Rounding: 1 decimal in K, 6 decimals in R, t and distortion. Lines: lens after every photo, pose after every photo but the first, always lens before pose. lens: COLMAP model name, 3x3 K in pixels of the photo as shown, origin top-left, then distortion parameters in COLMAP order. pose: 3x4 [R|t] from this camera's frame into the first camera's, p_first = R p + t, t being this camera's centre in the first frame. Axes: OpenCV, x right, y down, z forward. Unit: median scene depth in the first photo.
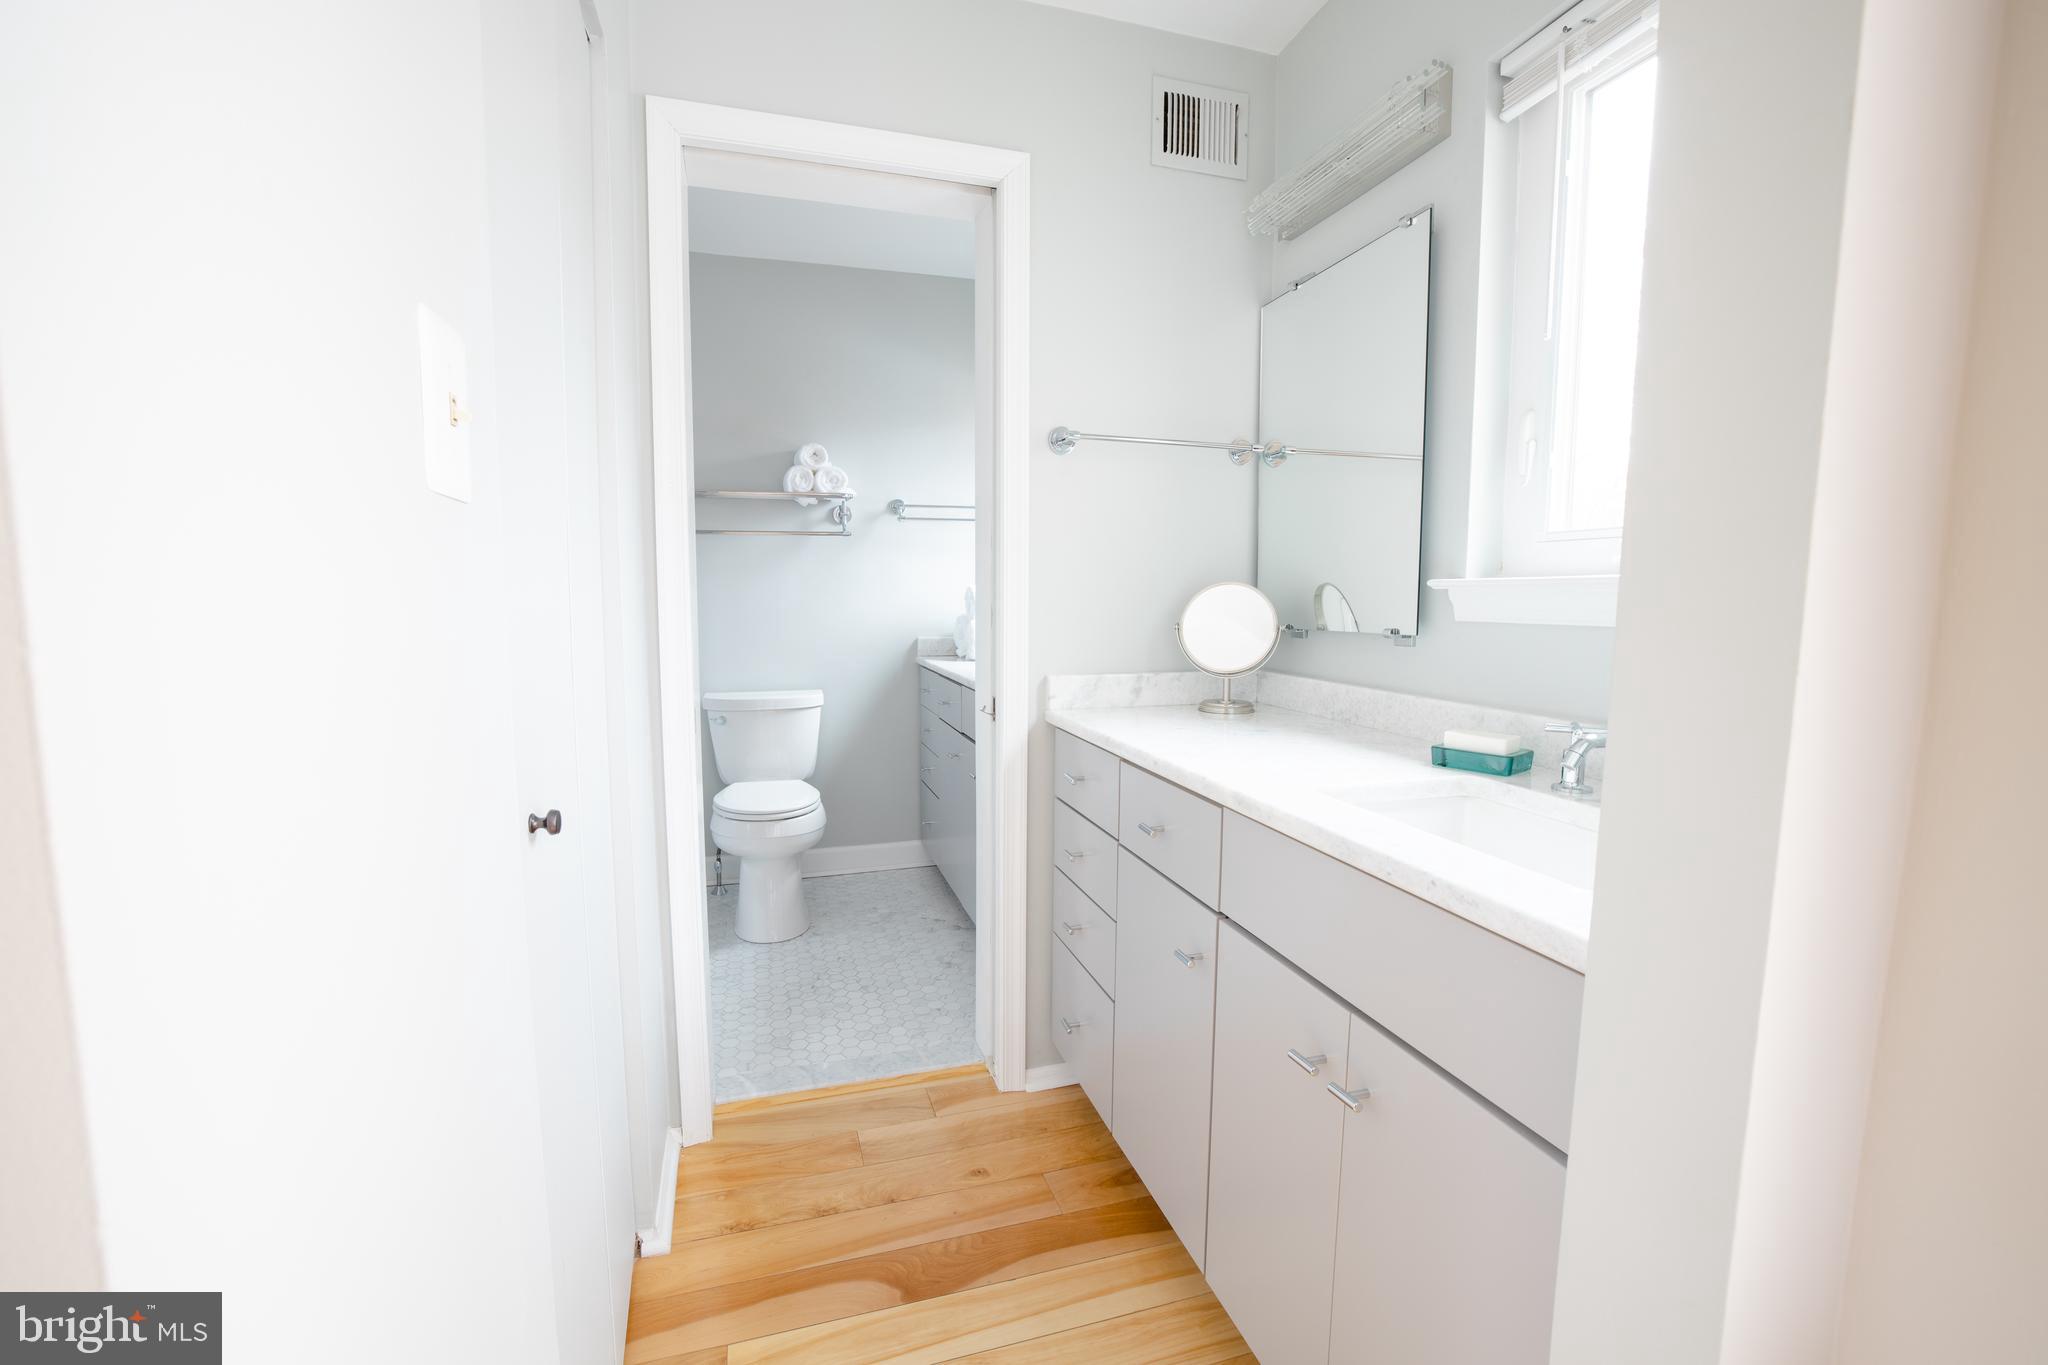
lens RADIAL K [[874.1, 0, 1018.5], [0, 874.1, 685.3], [0, 0, 1]] dist [-0.055004, 0.016729]
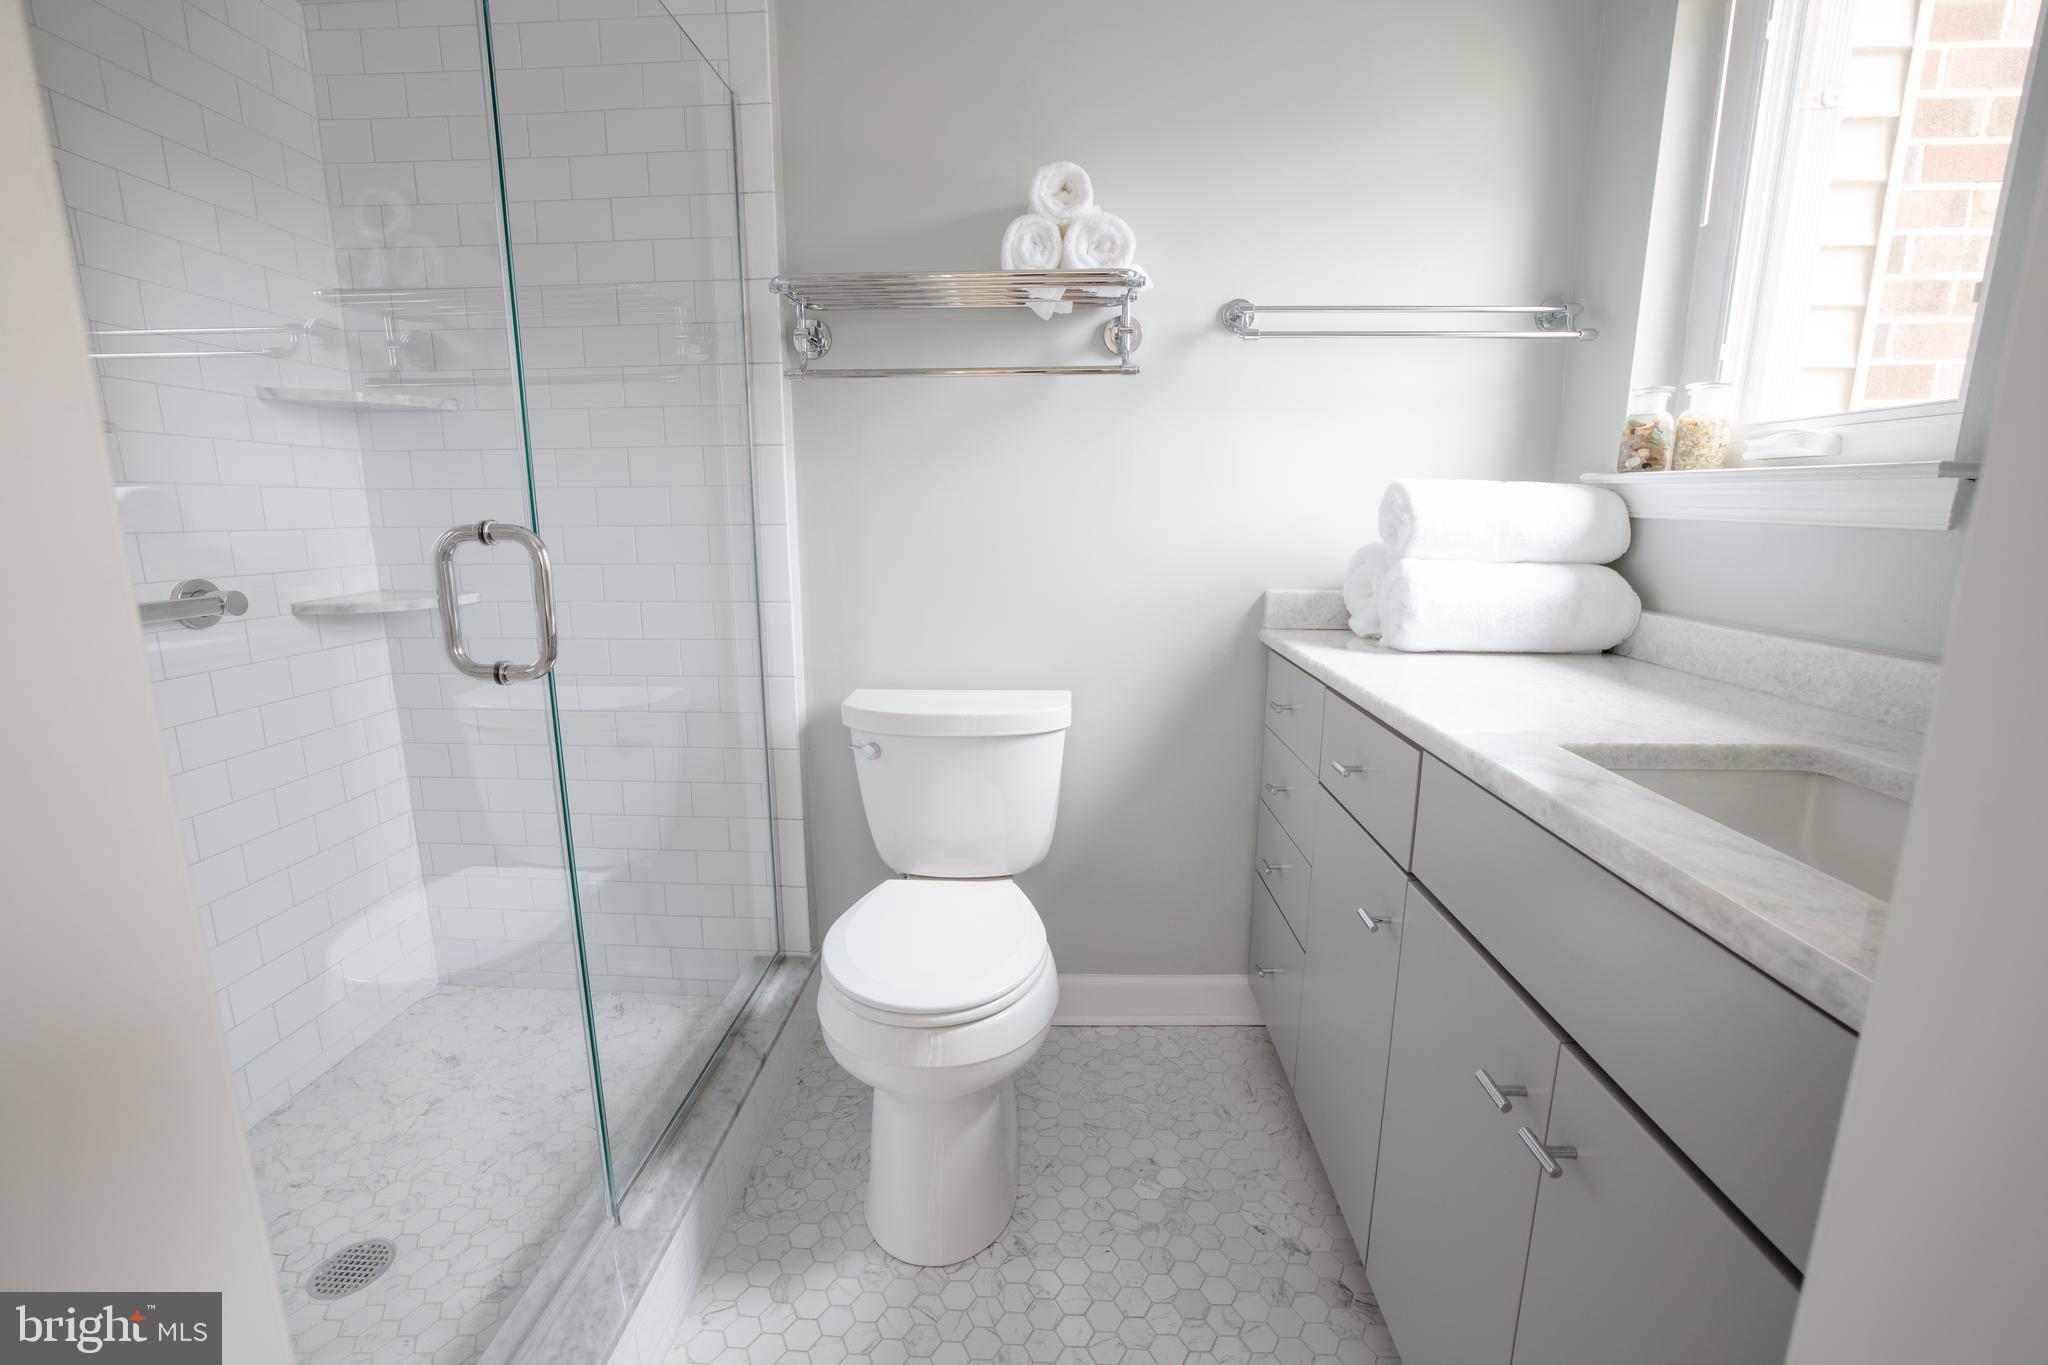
lens RADIAL K [[874.1, 0, 1018.5], [0, 874.1, 685.3], [0, 0, 1]] dist [-0.055004, 0.016729]
pose [[0.946224, 0.057308, -0.318396, -0.096108], [-0.029606, 0.995395, 0.091176, -0.045623], [0.322155, -0.076846, 0.943563, 0.530646]]
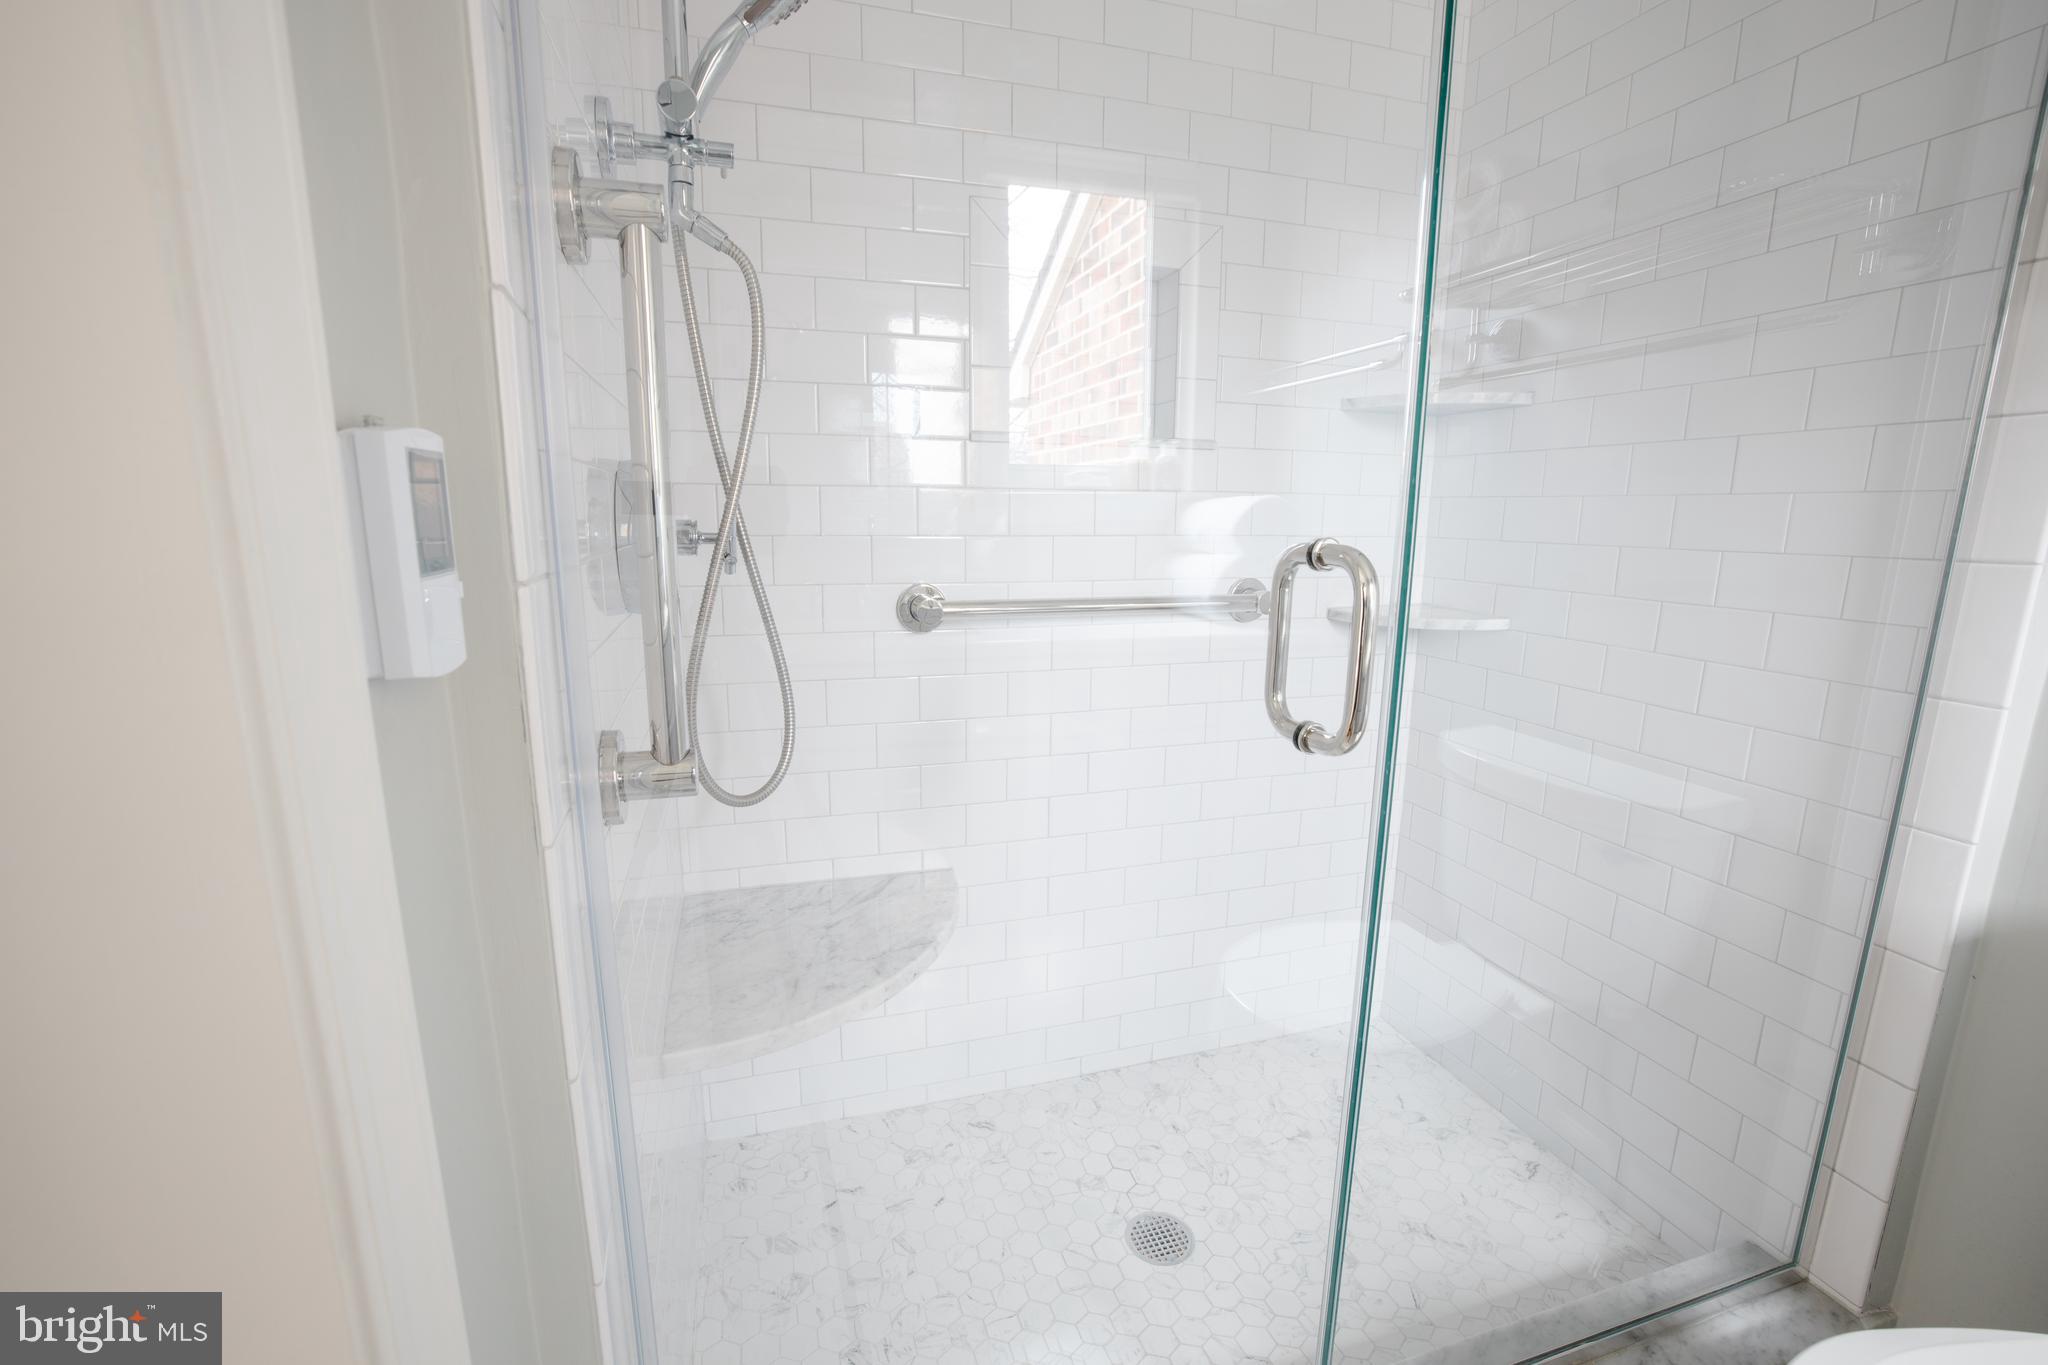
lens RADIAL K [[874.1, 0, 1018.5], [0, 874.1, 685.3], [0, 0, 1]] dist [-0.055004, 0.016729]
pose [[0.005987, 0.184627, -0.982790, -0.129094], [-0.115384, 0.976371, 0.182718, -0.060330], [0.993303, 0.112304, 0.027149, 0.642374]]
